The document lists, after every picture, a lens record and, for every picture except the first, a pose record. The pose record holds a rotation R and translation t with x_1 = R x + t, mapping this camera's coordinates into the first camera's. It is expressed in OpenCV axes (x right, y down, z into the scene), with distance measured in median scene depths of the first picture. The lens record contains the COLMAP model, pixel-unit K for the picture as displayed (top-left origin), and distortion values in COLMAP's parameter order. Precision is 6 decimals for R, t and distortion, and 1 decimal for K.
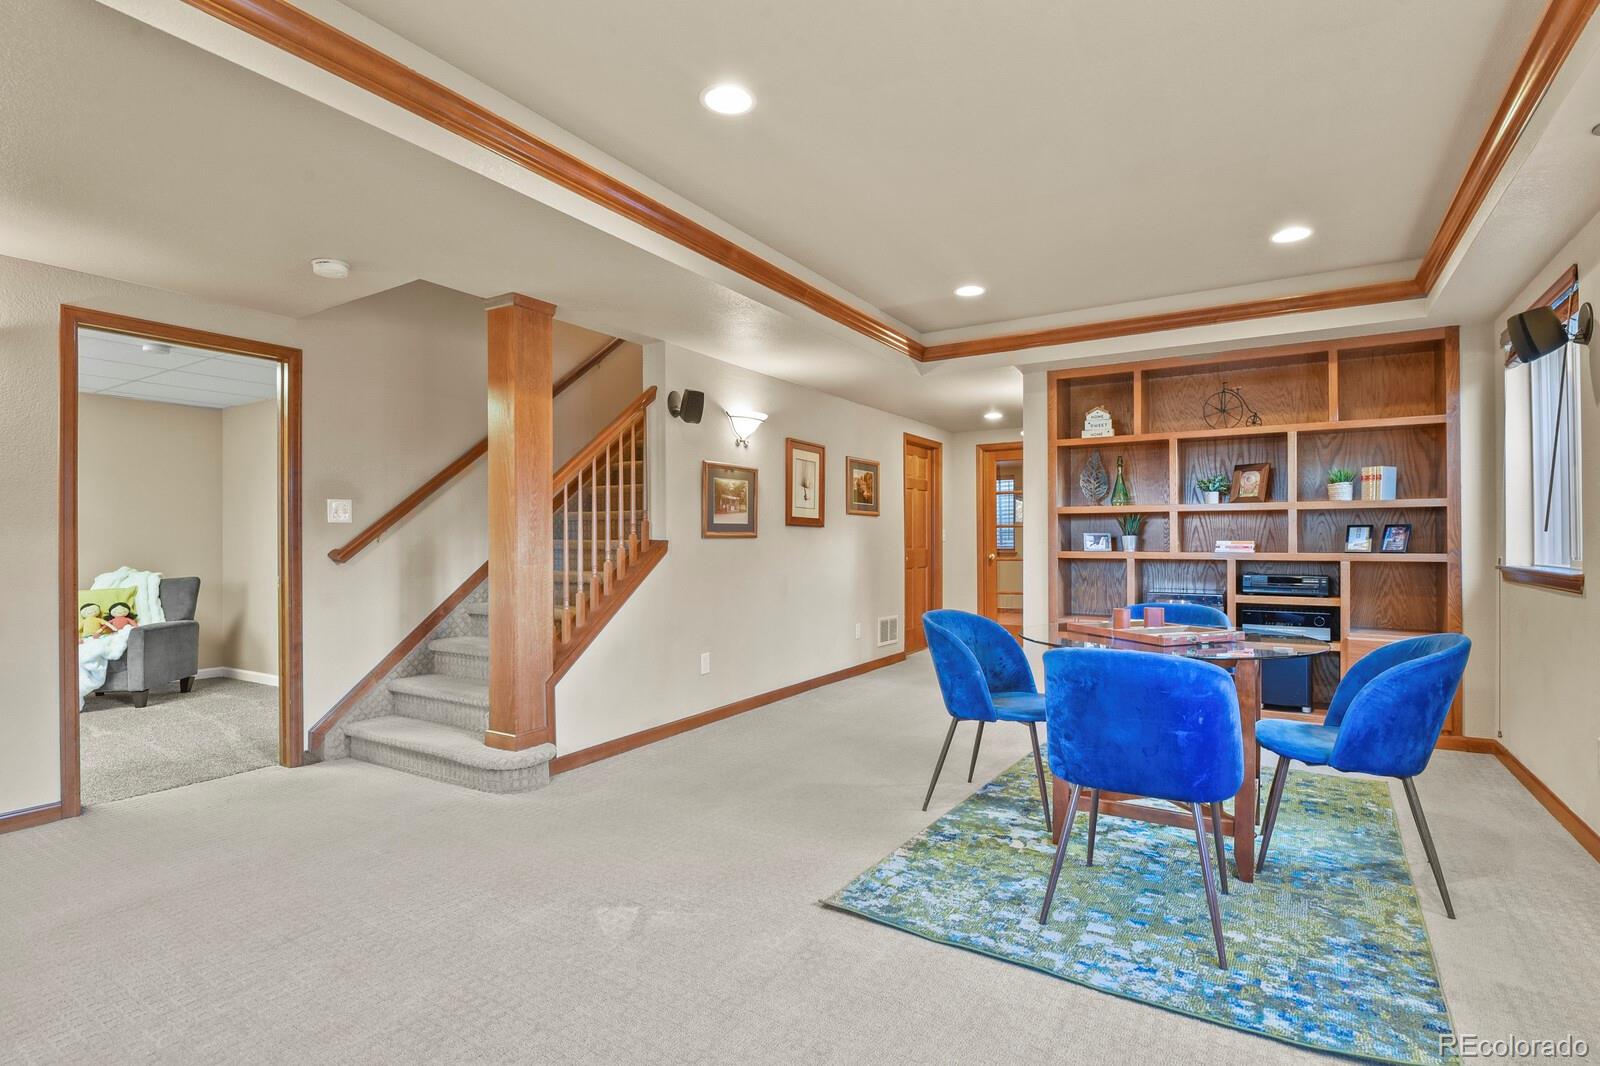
lens RADIAL K [[782.2, 0, 801.3], [0, 782.2, 537.9], [0, 0, 1]] dist [-0.001232, -0.009800]
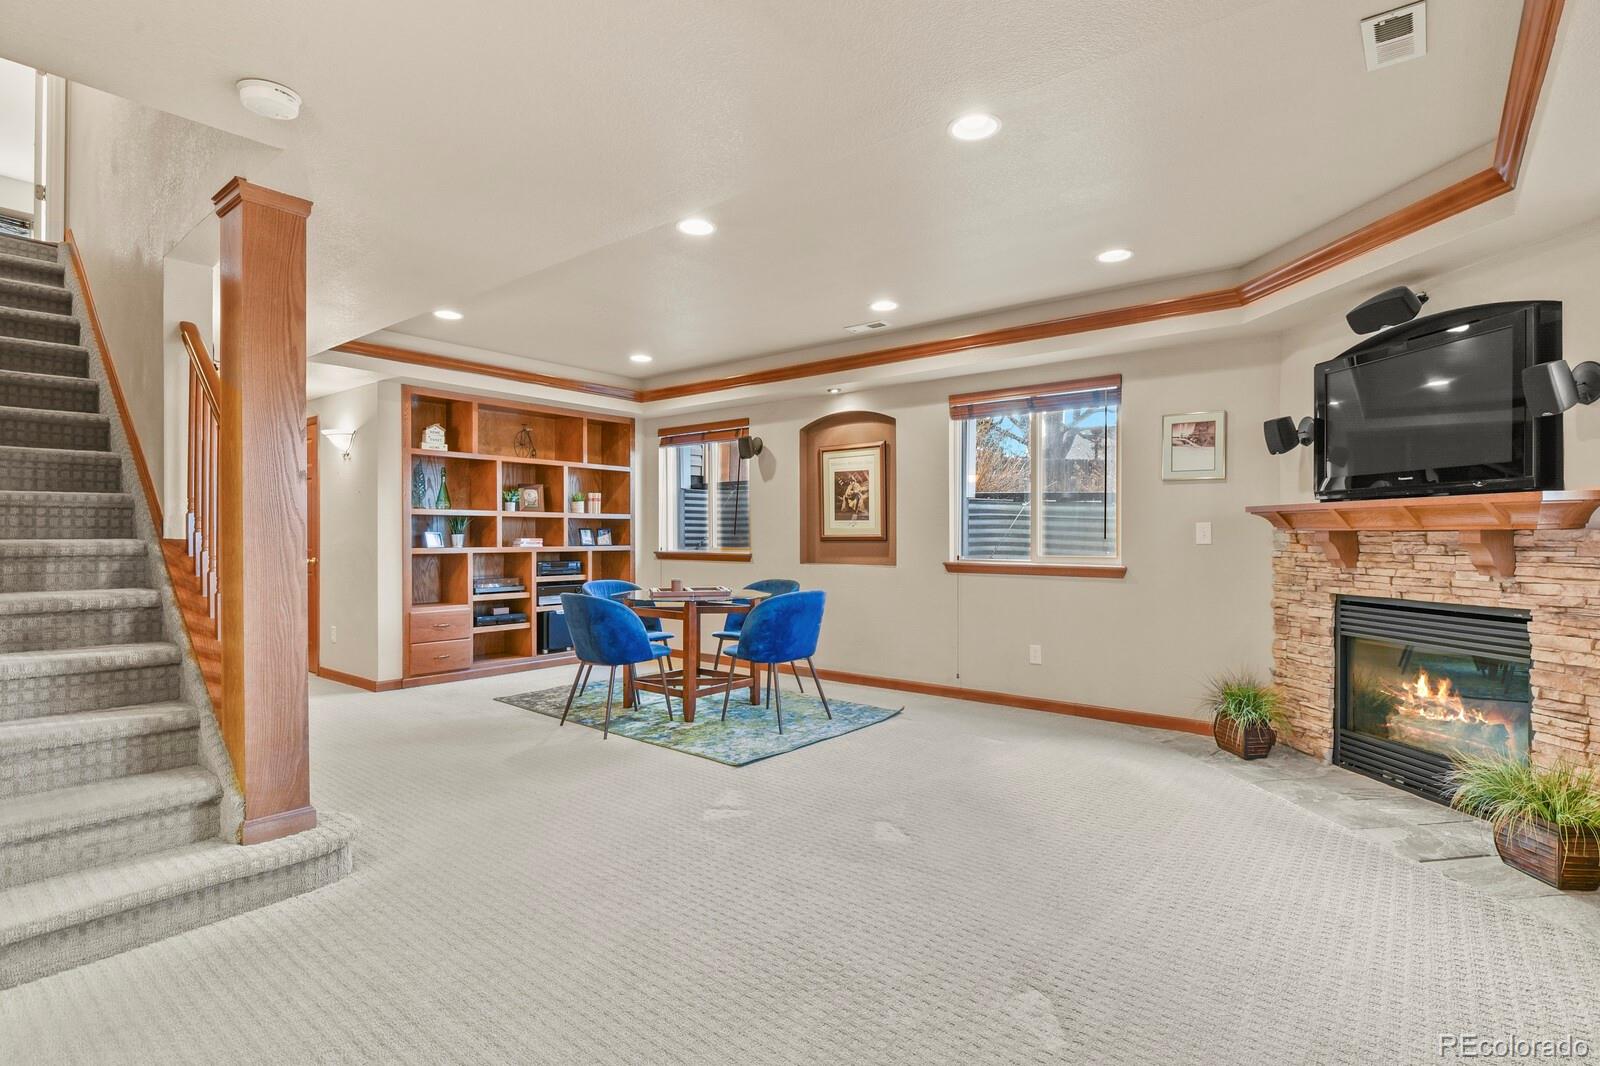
lens RADIAL K [[782.2, 0, 801.3], [0, 782.2, 537.9], [0, 0, 1]] dist [-0.001232, -0.009800]
pose [[0.117515, -0.000593, 0.993071, -0.881271], [-0.001609, 0.999998, 0.000787, 0.000736], [-0.993070, -0.001691, 0.117514, 0.391644]]
